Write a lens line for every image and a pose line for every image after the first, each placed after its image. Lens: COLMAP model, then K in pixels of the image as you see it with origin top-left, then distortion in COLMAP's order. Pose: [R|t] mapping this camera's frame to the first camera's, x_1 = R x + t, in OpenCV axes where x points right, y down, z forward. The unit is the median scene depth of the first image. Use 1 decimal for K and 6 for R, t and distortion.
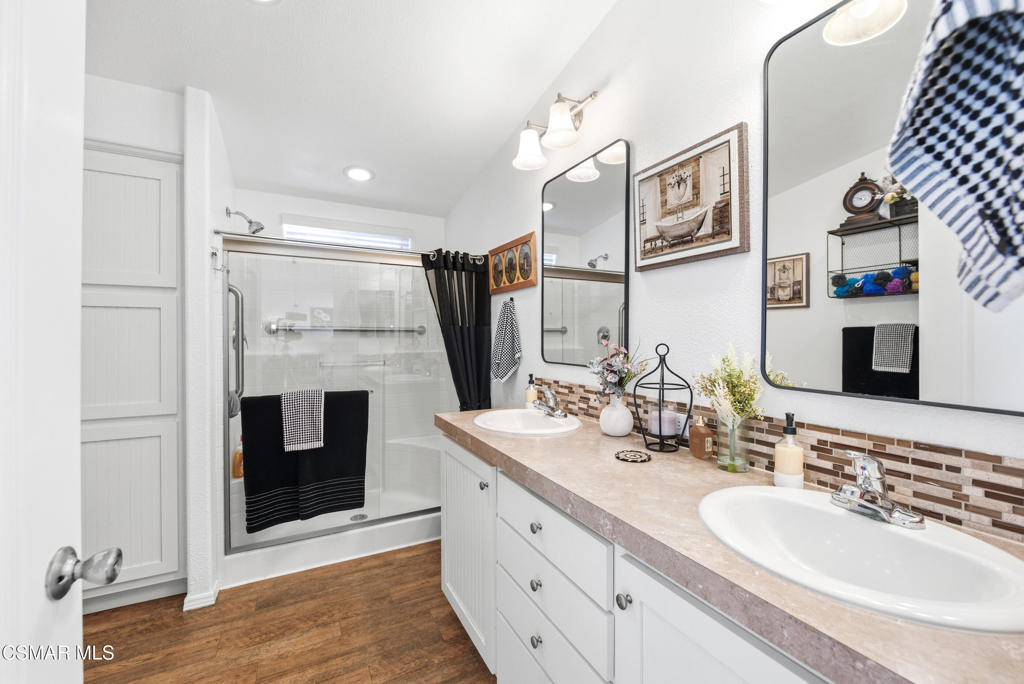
lens RADIAL K [[406.0, 0, 515.4], [0, 406.0, 345.4], [0, 0, 1]] dist [0.001423, -0.000280]
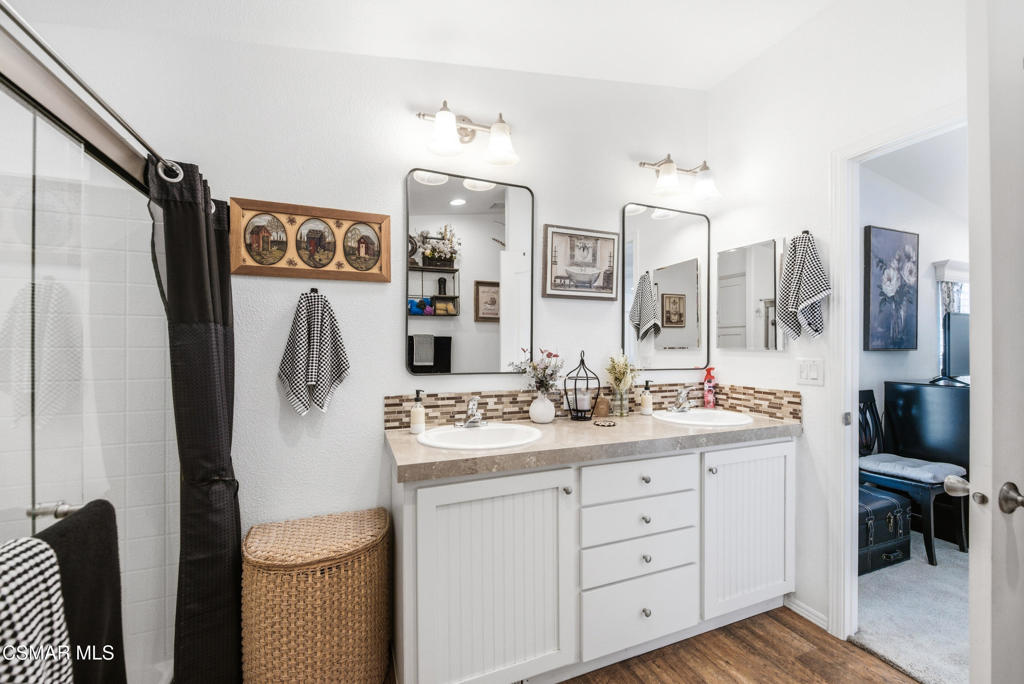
lens RADIAL K [[406.0, 0, 515.4], [0, 406.0, 345.4], [0, 0, 1]] dist [0.001423, -0.000280]
pose [[0.123100, -0.005263, 0.992380, -1.128735], [0.018495, 0.999824, 0.003008, -0.030749], [-0.992222, 0.017984, 0.123176, 1.015571]]
